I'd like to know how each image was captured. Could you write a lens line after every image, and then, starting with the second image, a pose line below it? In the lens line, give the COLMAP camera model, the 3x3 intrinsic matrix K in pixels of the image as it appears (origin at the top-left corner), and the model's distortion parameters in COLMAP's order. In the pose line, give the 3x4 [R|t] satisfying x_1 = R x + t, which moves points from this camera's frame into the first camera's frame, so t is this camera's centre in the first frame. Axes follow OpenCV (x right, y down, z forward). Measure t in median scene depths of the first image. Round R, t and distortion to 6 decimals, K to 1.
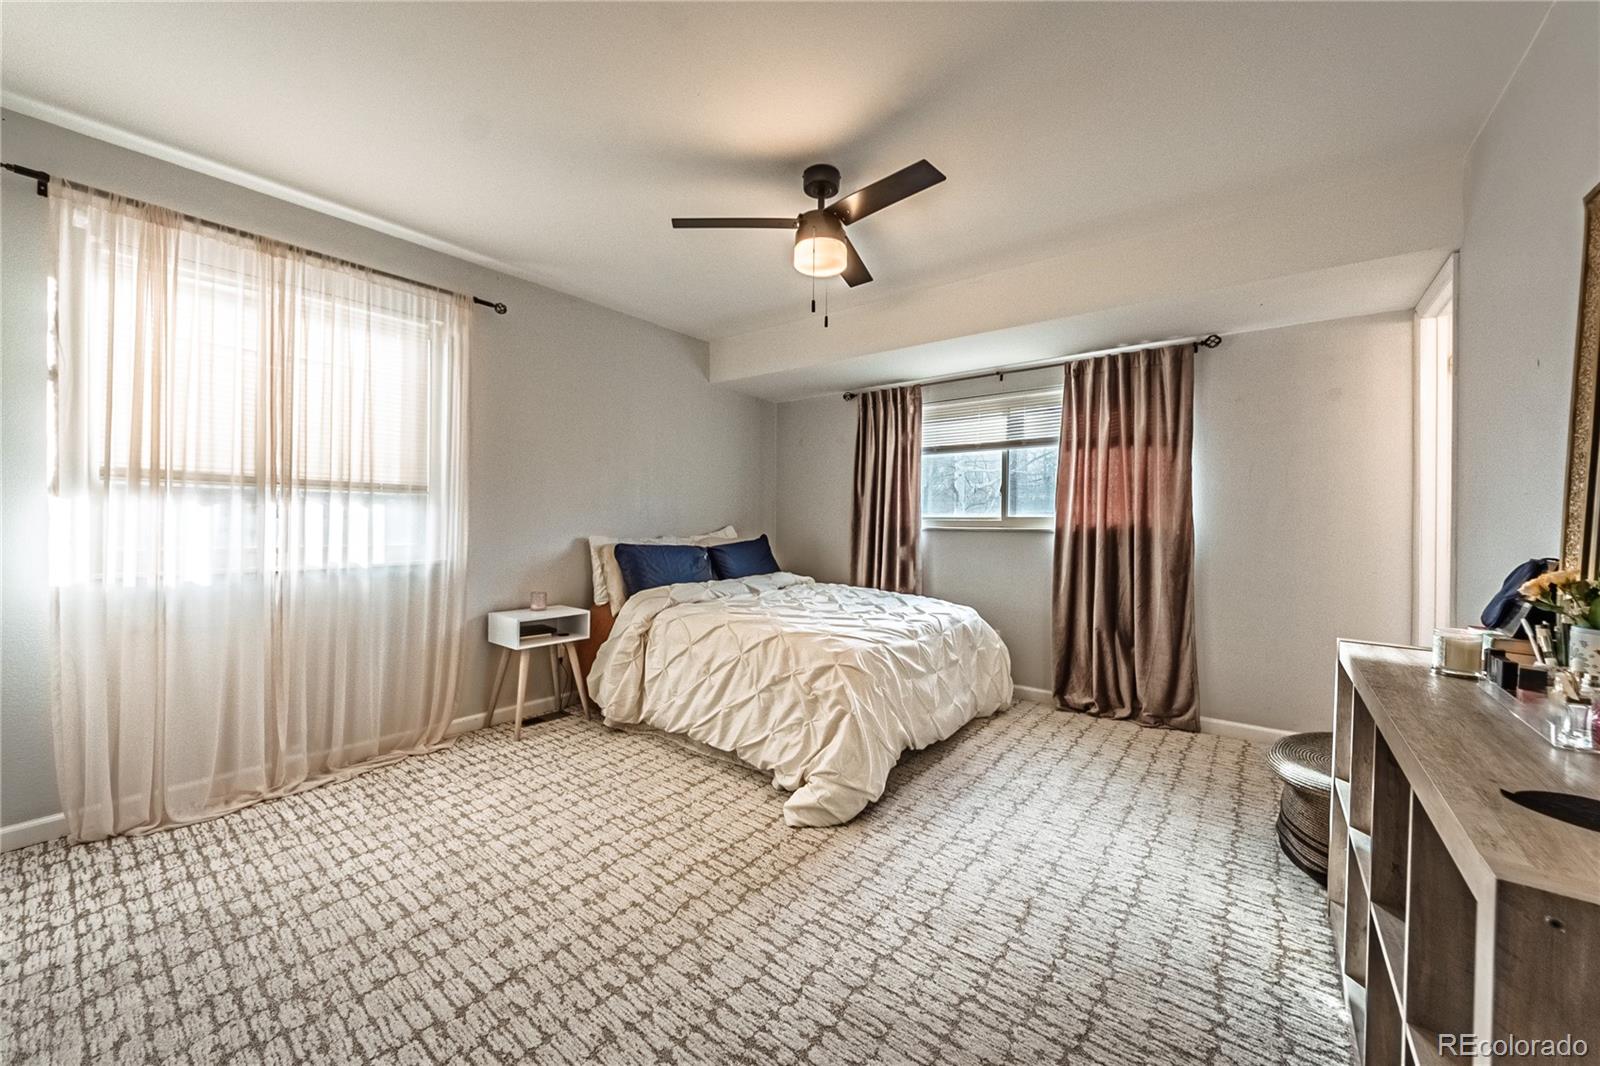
lens RADIAL K [[580.5, 0, 814.1], [0, 580.5, 526.7], [0, 0, 1]] dist [0.002238, -0.000833]
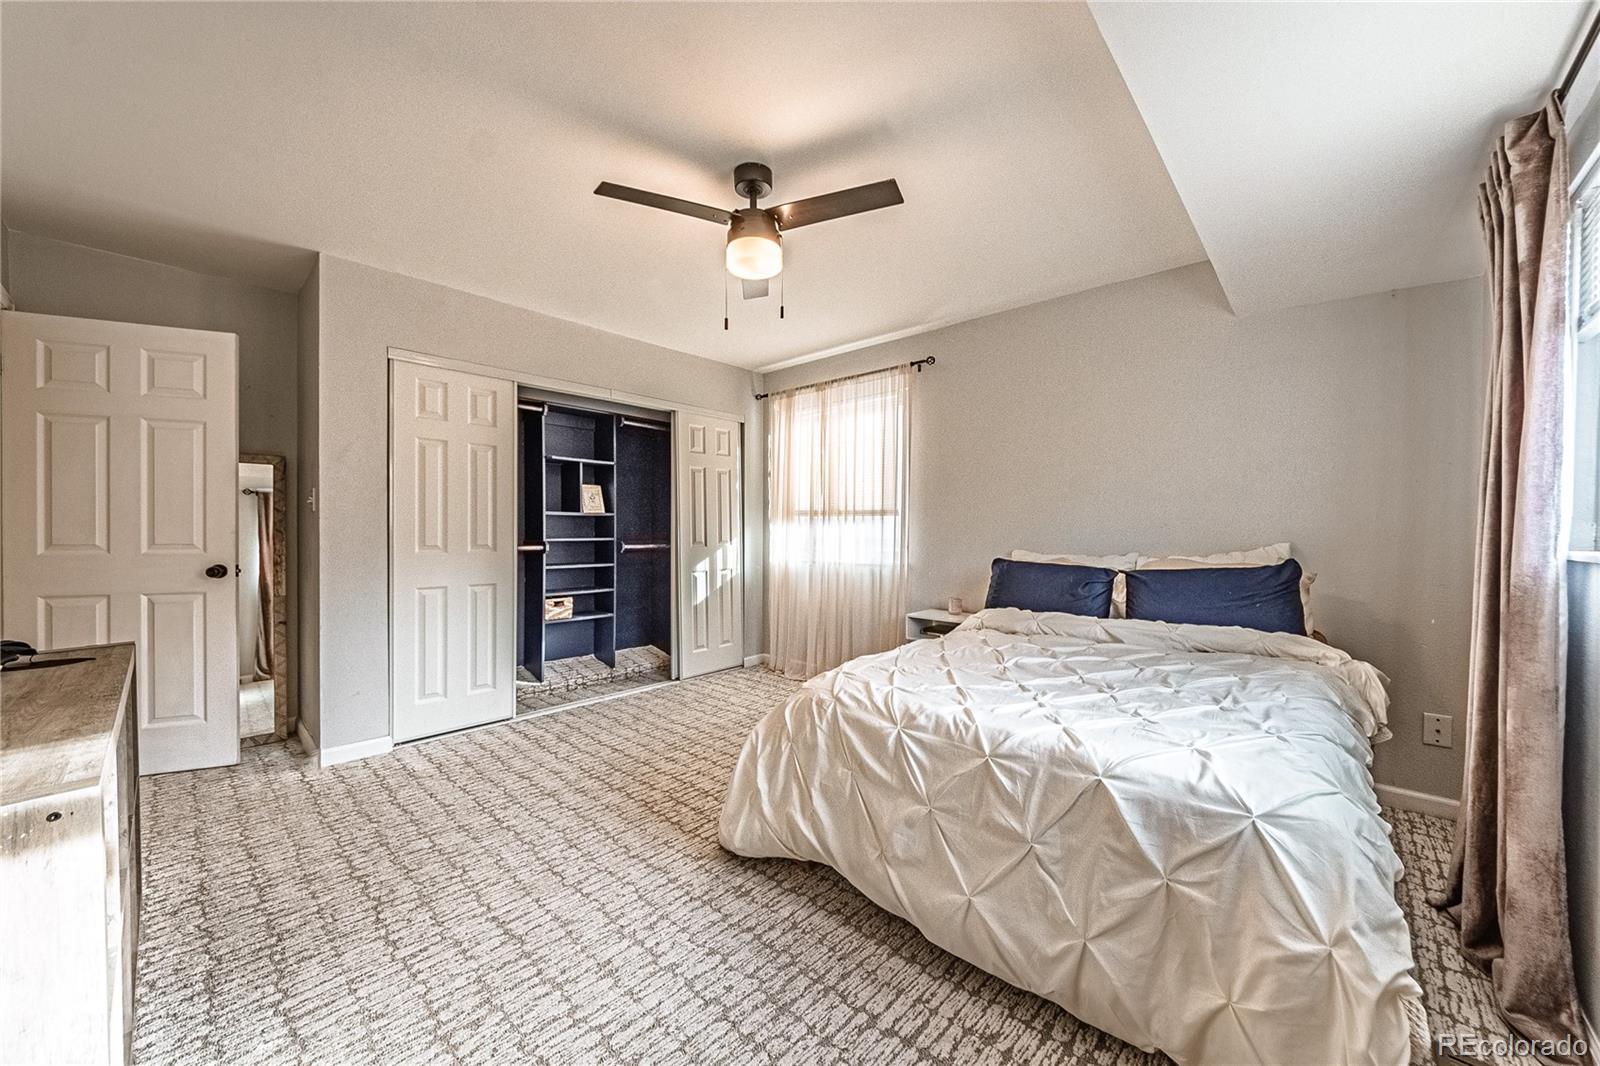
lens RADIAL K [[580.5, 0, 811.8], [0, 580.5, 537.6], [0, 0, 1]] dist [0.002238, -0.000833]
pose [[-0.069128, 0.003583, -0.997601, 1.203120], [-0.010151, 0.999939, 0.004295, -0.009845], [0.997556, 0.010423, -0.069087, 1.447162]]
